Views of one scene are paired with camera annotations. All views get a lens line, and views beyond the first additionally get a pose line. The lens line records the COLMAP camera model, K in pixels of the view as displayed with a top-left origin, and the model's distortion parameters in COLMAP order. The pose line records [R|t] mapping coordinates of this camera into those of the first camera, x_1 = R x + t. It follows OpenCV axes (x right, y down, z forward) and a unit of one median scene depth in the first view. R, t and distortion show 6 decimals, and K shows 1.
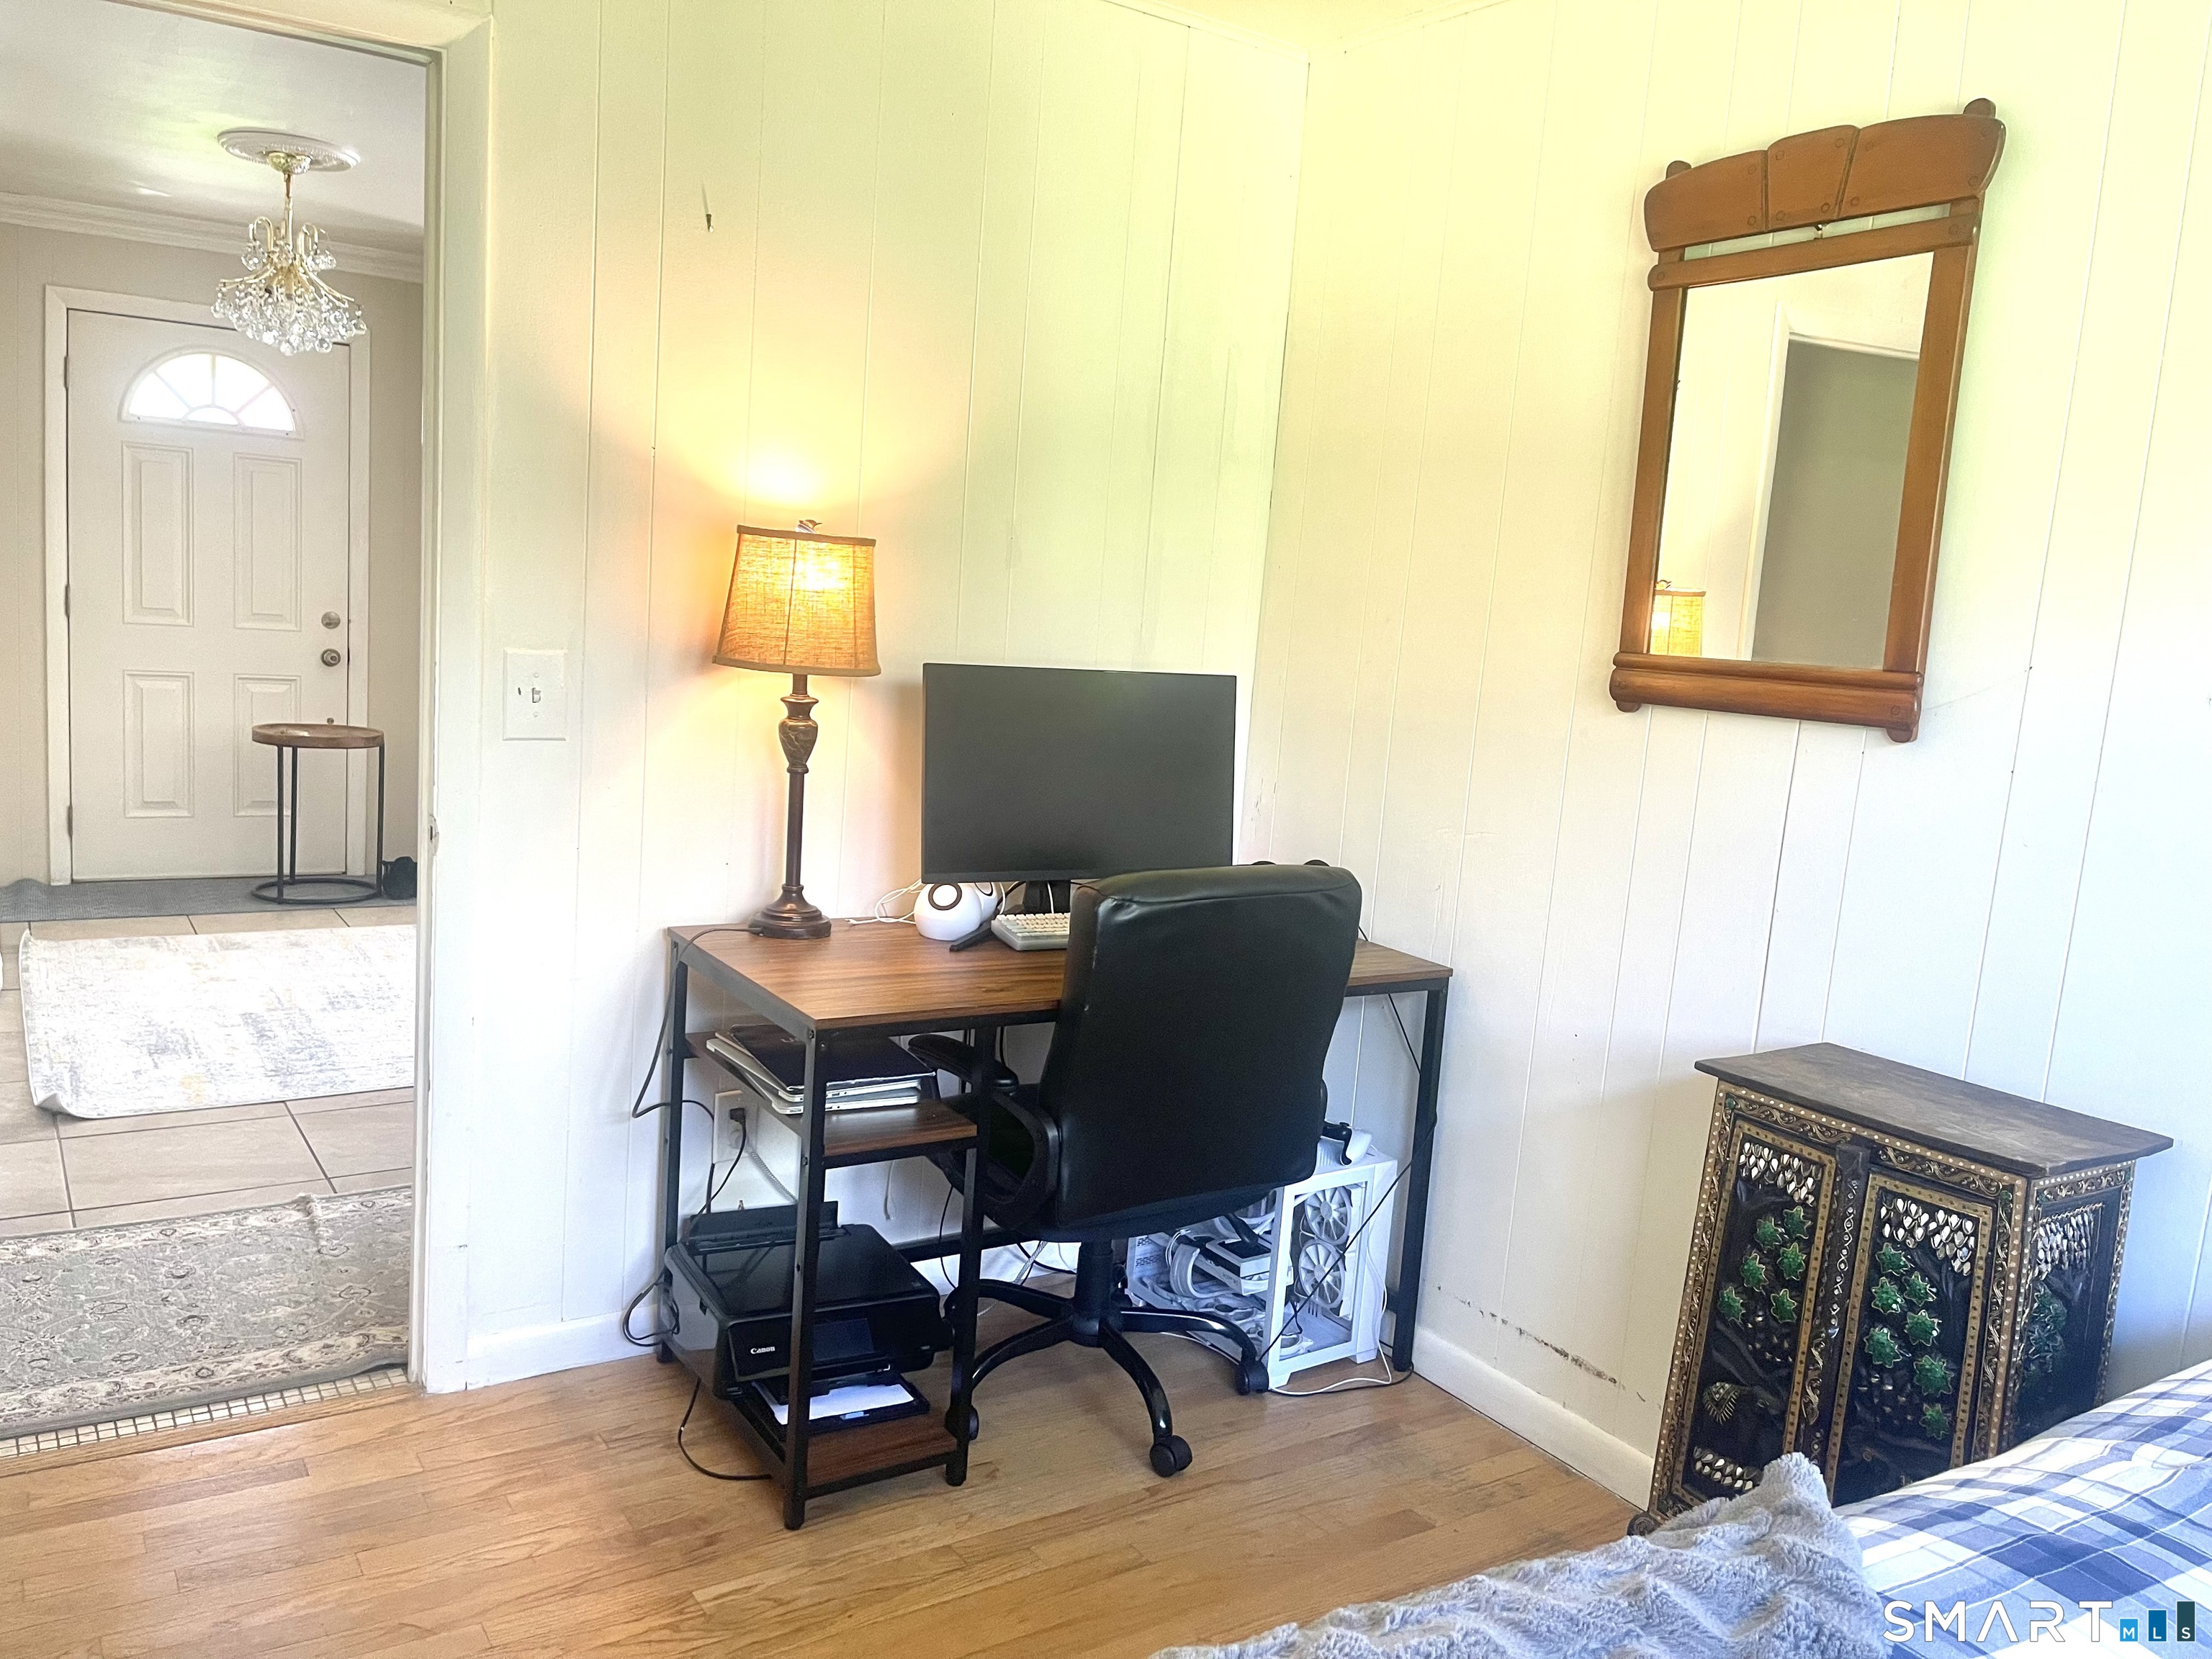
lens RADIAL K [[1700.3, 0, 1106.0], [0, 1700.3, 829.5], [0, 0, 1]] dist [0.070638, 0.000648]
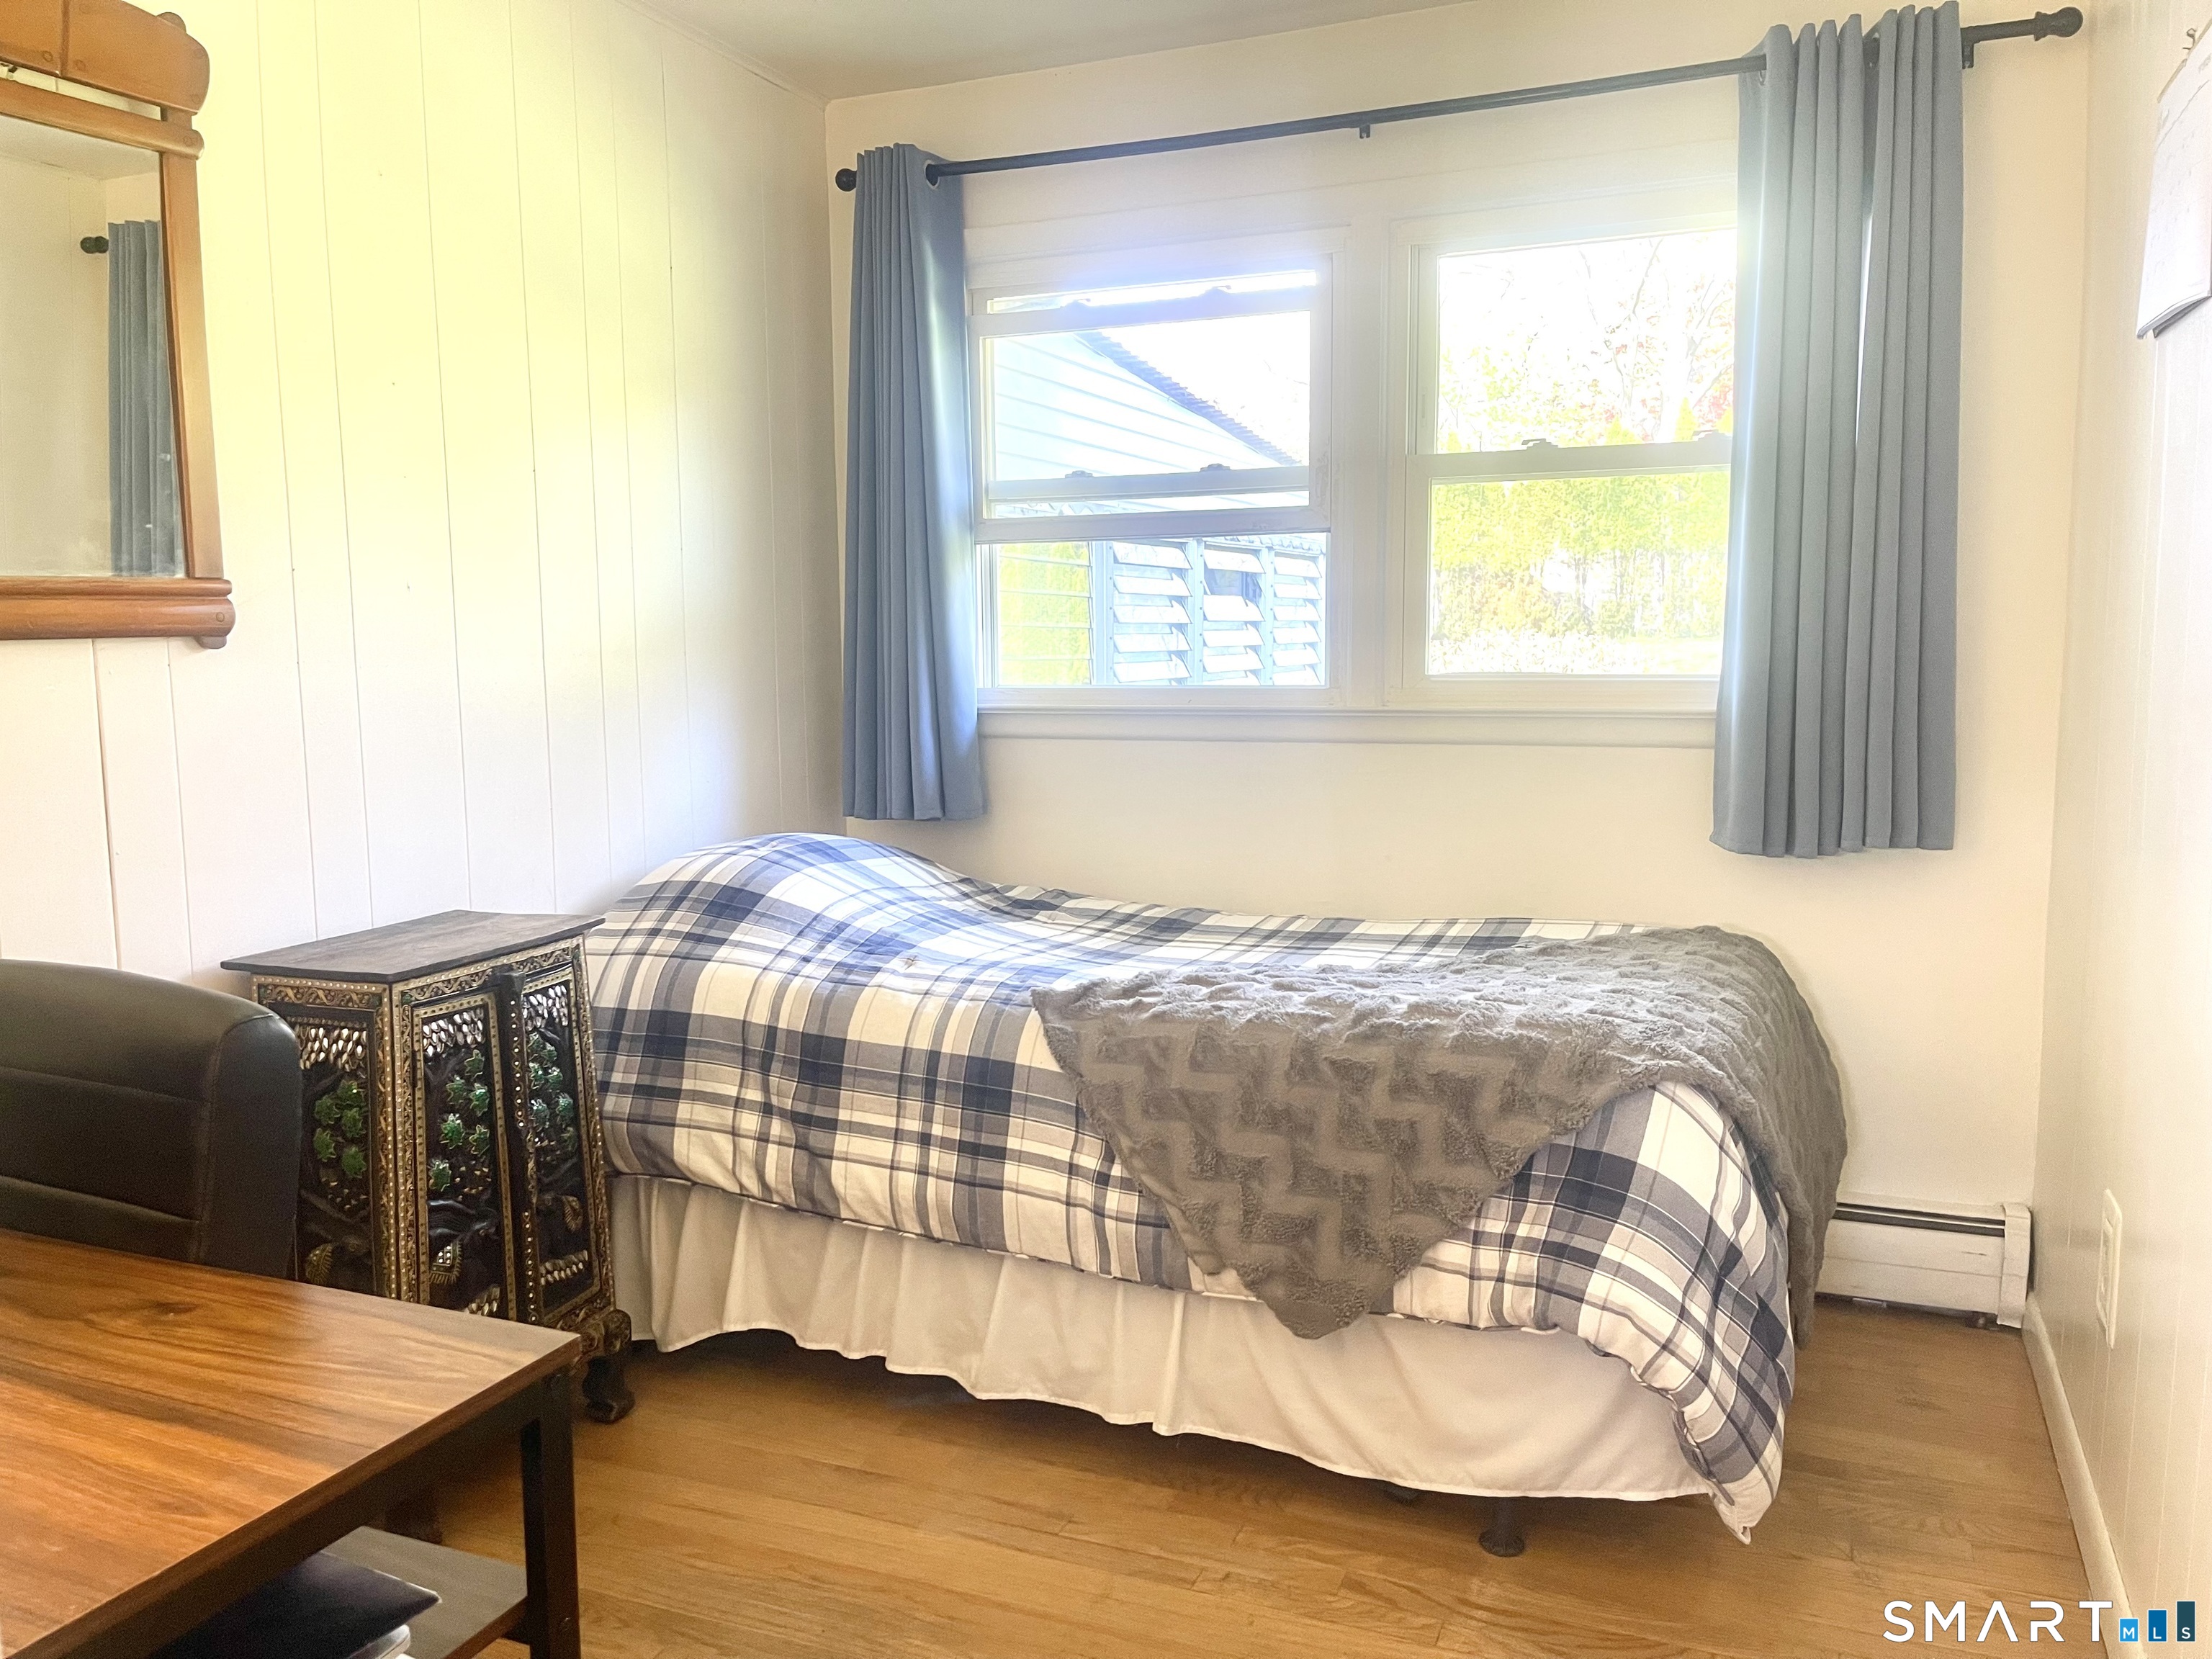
lens RADIAL K [[1700.3, 0, 1106.0], [0, 1700.3, 829.5], [0, 0, 1]] dist [0.070638, 0.000648]
pose [[-0.564638, -0.160627, 0.809557, -0.733061], [0.084791, 0.964399, 0.250488, -0.172508], [-0.820972, 0.210078, -0.530917, 1.233356]]
